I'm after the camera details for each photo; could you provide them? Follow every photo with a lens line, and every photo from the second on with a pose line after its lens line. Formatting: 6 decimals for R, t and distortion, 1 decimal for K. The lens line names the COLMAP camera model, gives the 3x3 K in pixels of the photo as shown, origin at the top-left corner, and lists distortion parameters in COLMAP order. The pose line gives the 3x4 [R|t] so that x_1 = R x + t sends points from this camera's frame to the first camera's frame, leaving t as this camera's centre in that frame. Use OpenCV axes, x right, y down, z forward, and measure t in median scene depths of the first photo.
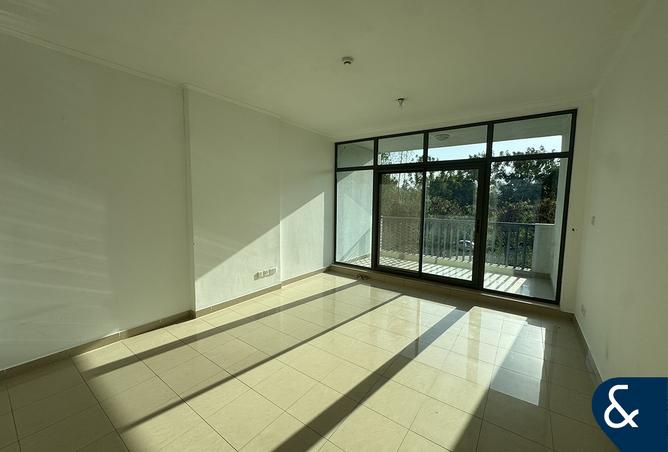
lens RADIAL K [[264.5, 0, 336.5], [0, 264.5, 224.7], [0, 0, 1]] dist [-0.000126, -0.000066]
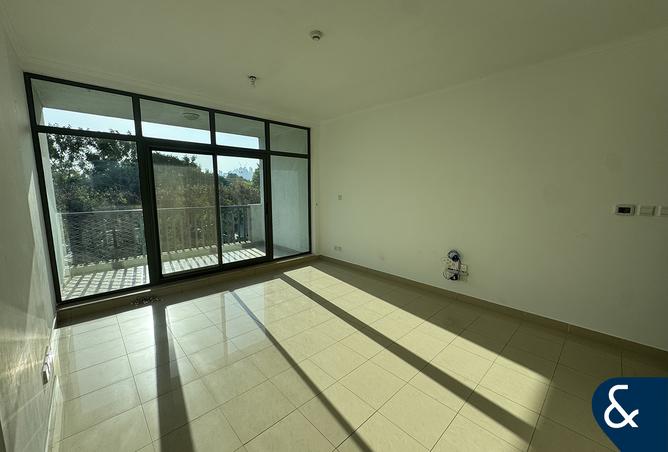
lens RADIAL K [[264.5, 0, 336.5], [0, 264.5, 224.7], [0, 0, 1]] dist [-0.000126, -0.000066]
pose [[0.179221, -0.141745, 0.973544, -0.549661], [0.088059, 0.987906, 0.127625, -0.044387], [-0.979860, 0.062856, 0.189535, 0.471263]]
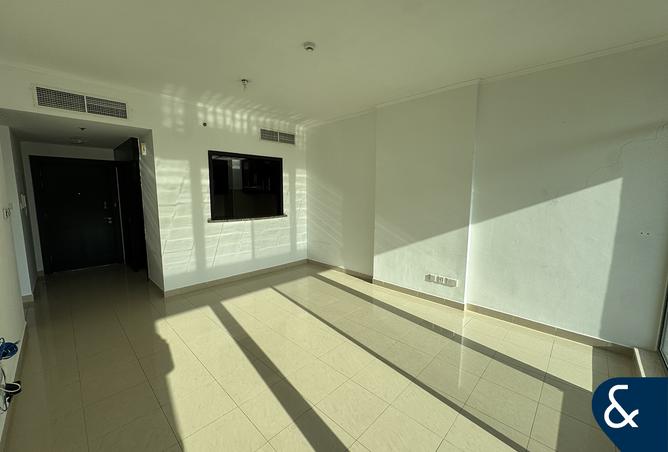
lens RADIAL K [[264.5, 0, 336.5], [0, 264.5, 224.7], [0, 0, 1]] dist [-0.000126, -0.000066]
pose [[-0.135911, 0.107117, -0.984913, 0.607350], [-0.101200, 0.987437, 0.121356, -0.062599], [0.985539, 0.116167, -0.123364, 0.766338]]
